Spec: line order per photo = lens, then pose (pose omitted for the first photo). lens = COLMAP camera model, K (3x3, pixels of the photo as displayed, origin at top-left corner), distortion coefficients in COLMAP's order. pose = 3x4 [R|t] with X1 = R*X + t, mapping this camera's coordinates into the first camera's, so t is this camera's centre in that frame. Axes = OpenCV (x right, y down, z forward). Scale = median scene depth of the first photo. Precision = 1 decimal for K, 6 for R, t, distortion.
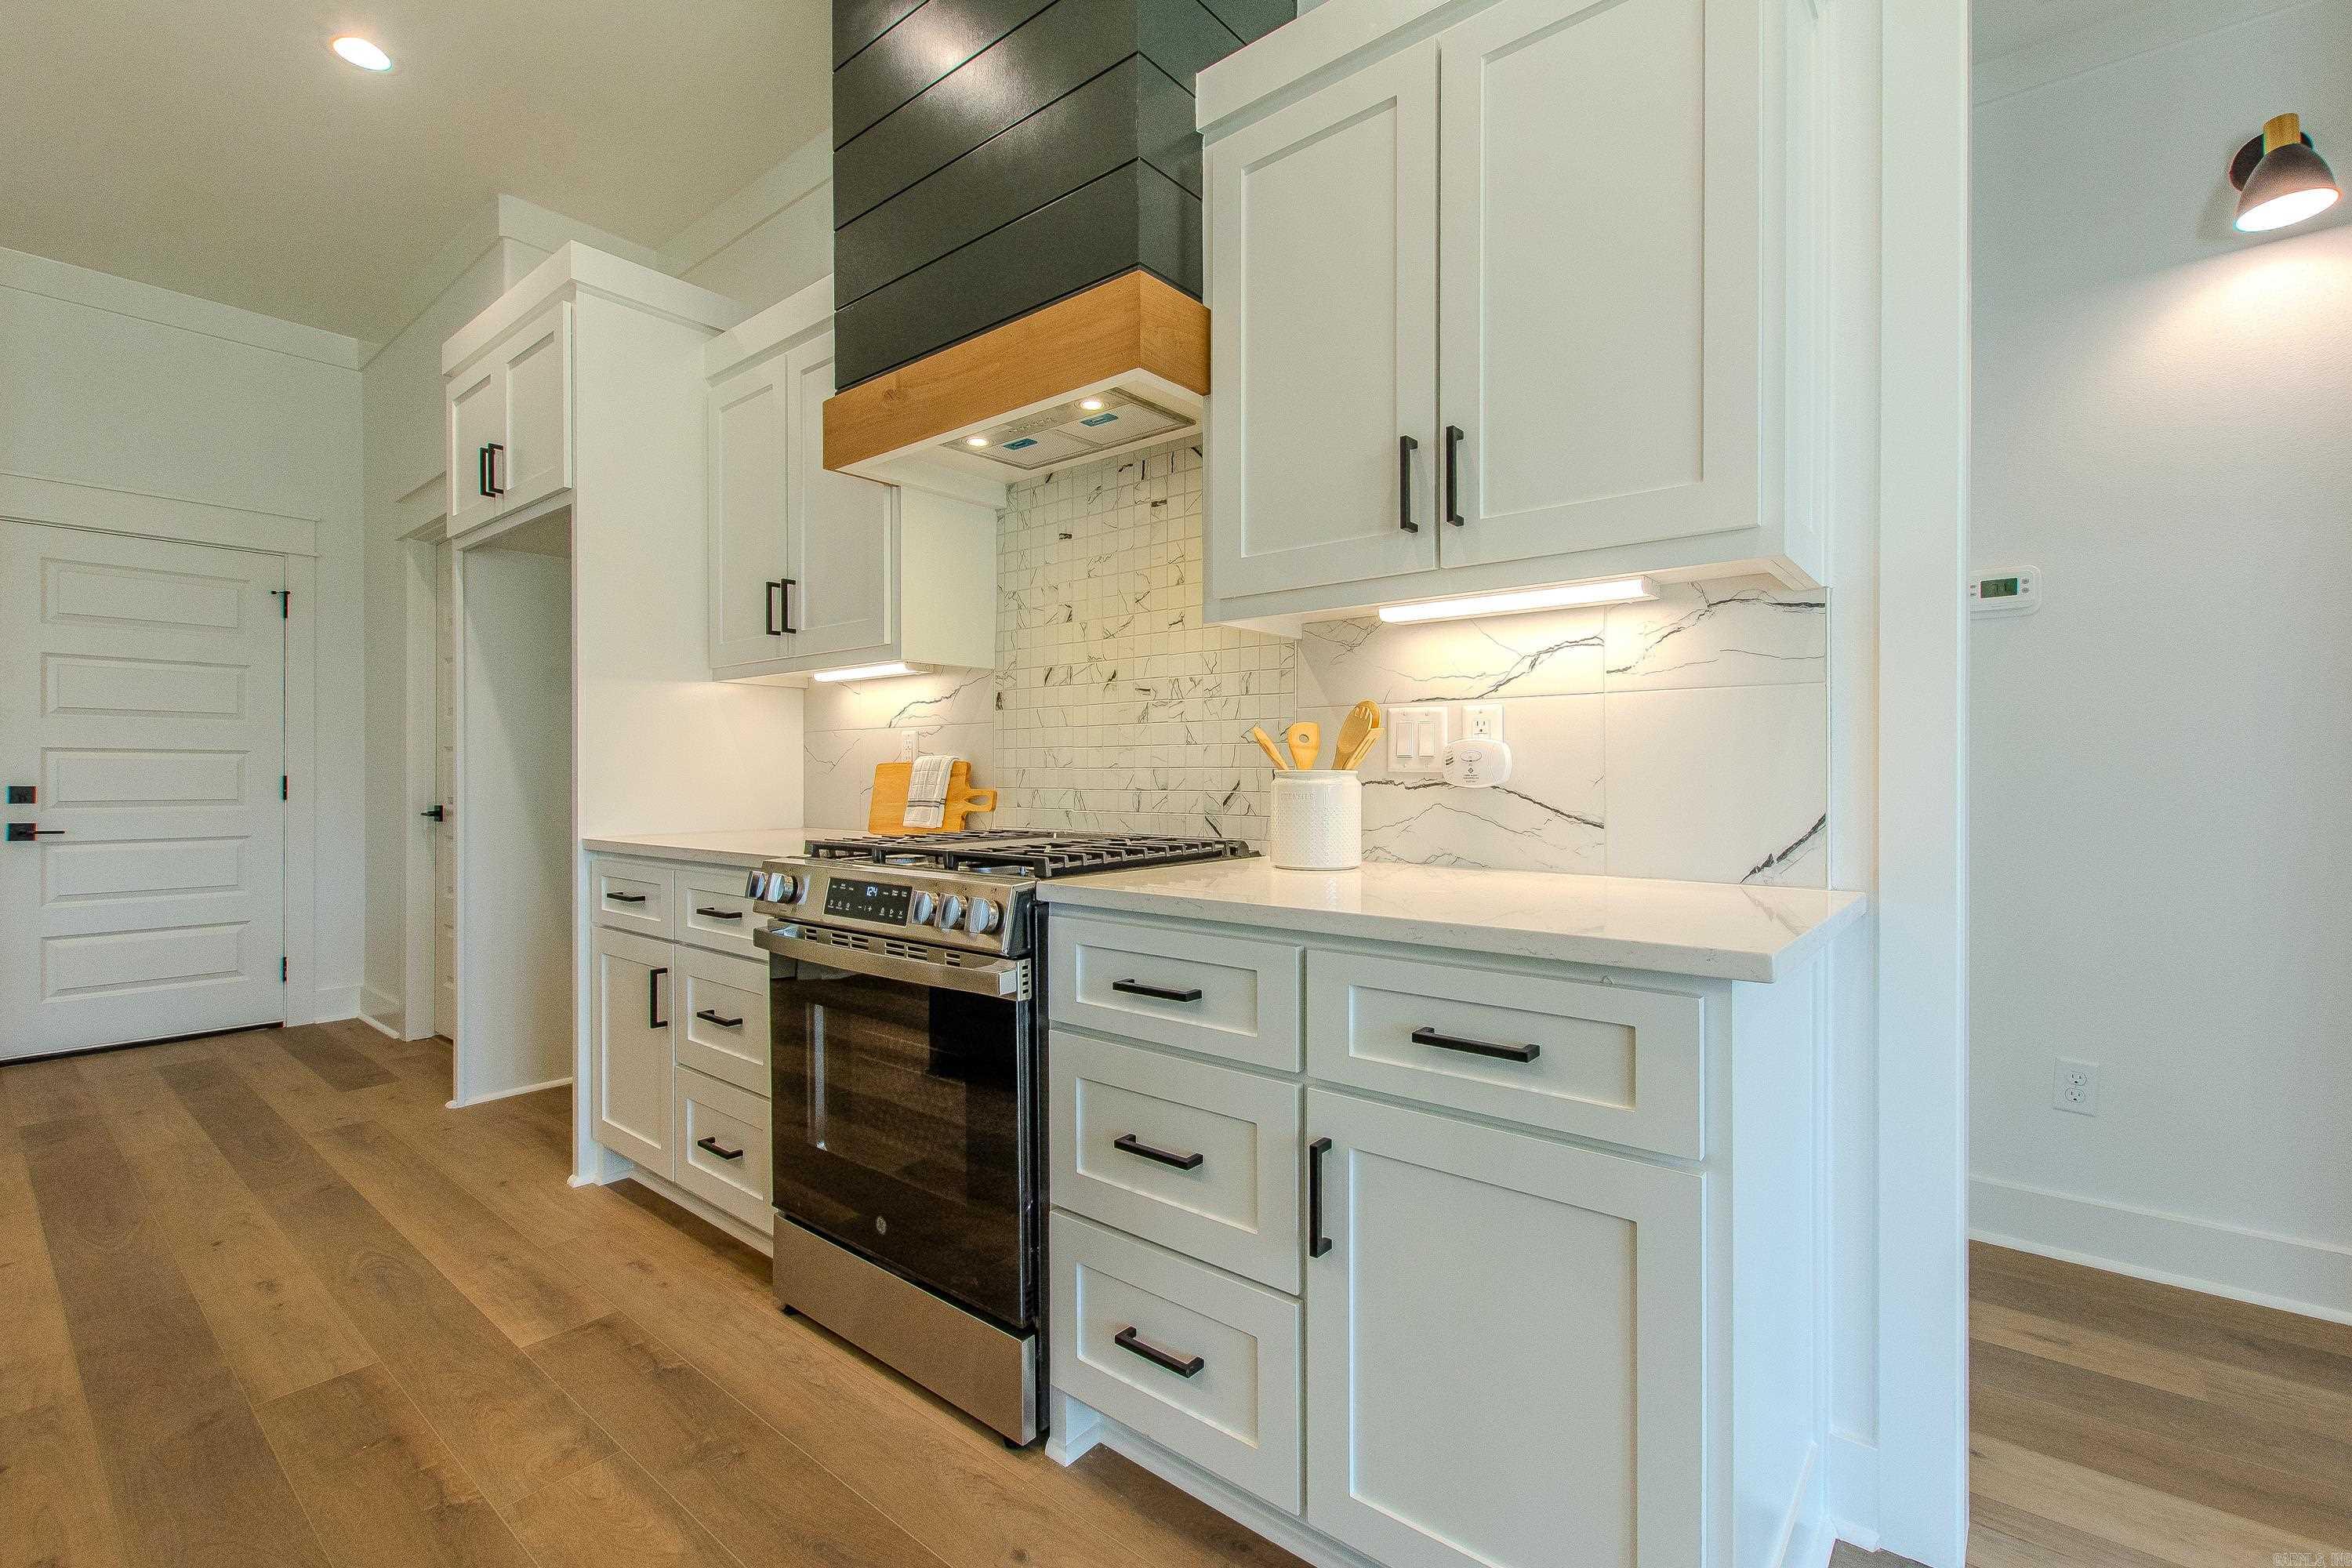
lens RADIAL K [[1030.6, 0, 1196.5], [0, 1030.6, 778.3], [0, 0, 1]] dist [0.000802, -0.000041]
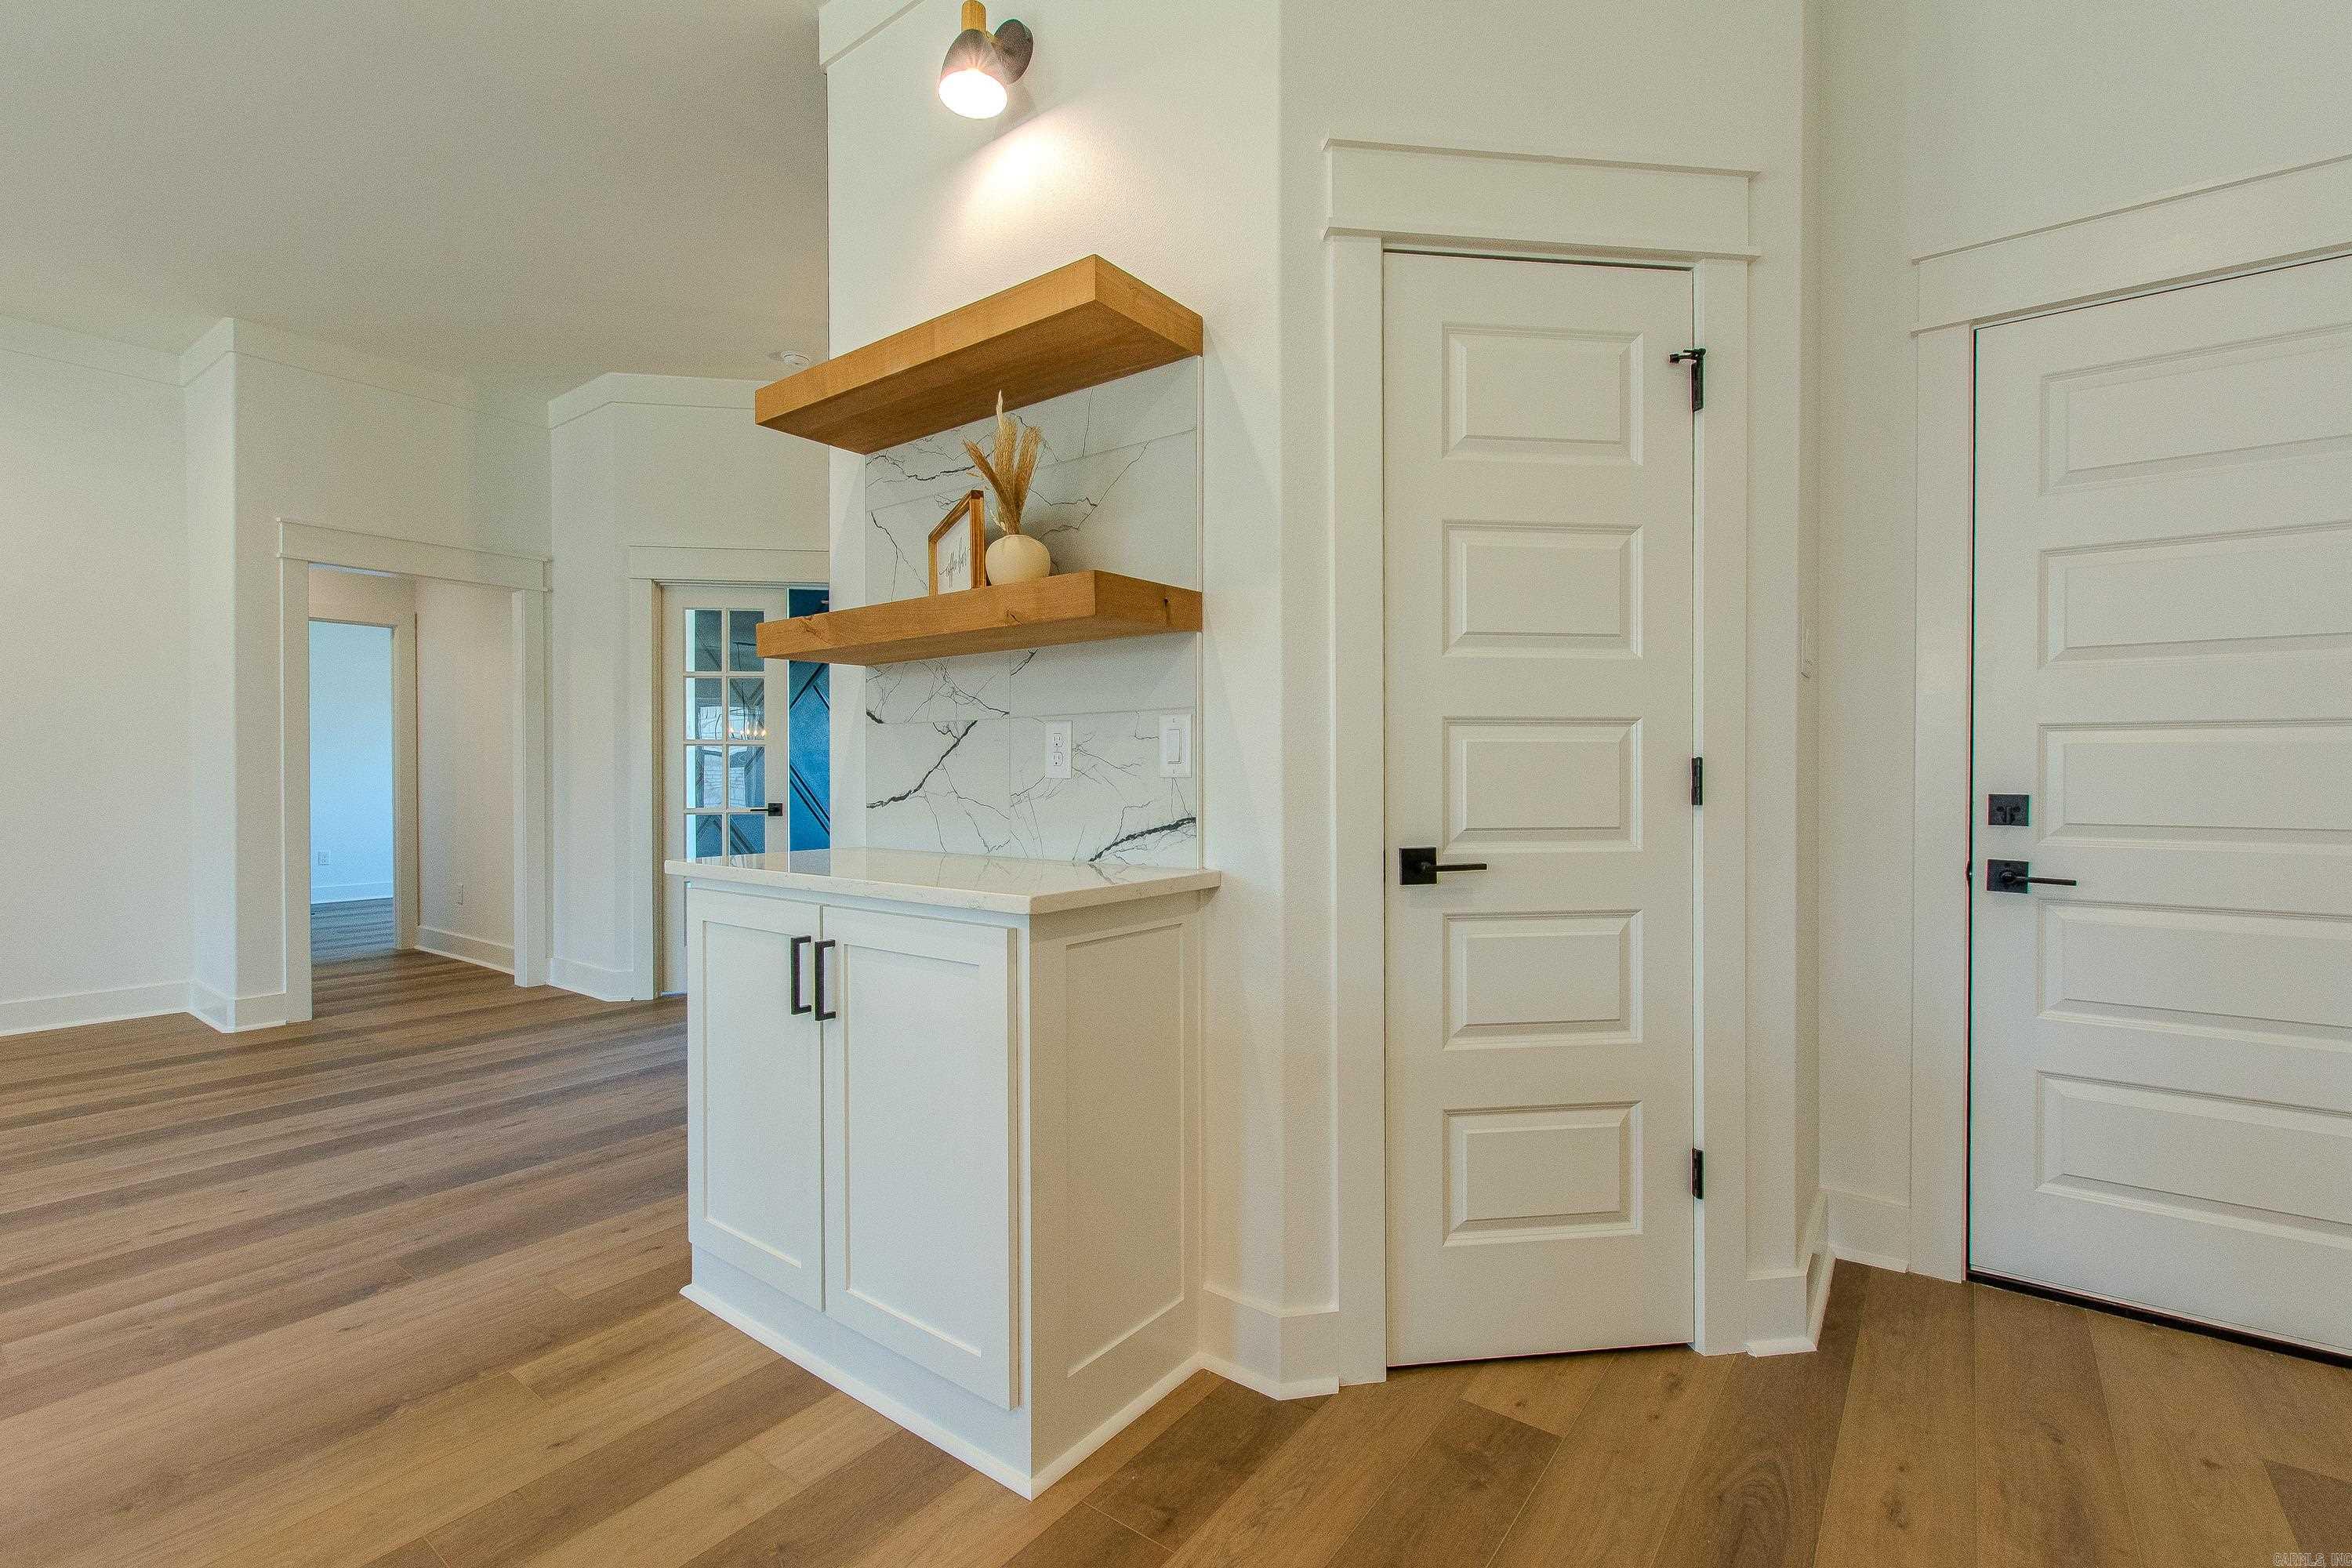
lens RADIAL K [[1041.7, 0, 1168.3], [0, 1041.7, 778.7], [0, 0, 1]] dist [0.002850, -0.001645]
pose [[0.028924, 0.006247, -0.999562, -0.942684], [-0.001453, 0.999980, 0.006207, -0.006149], [0.999581, 0.001273, 0.028933, 0.849364]]
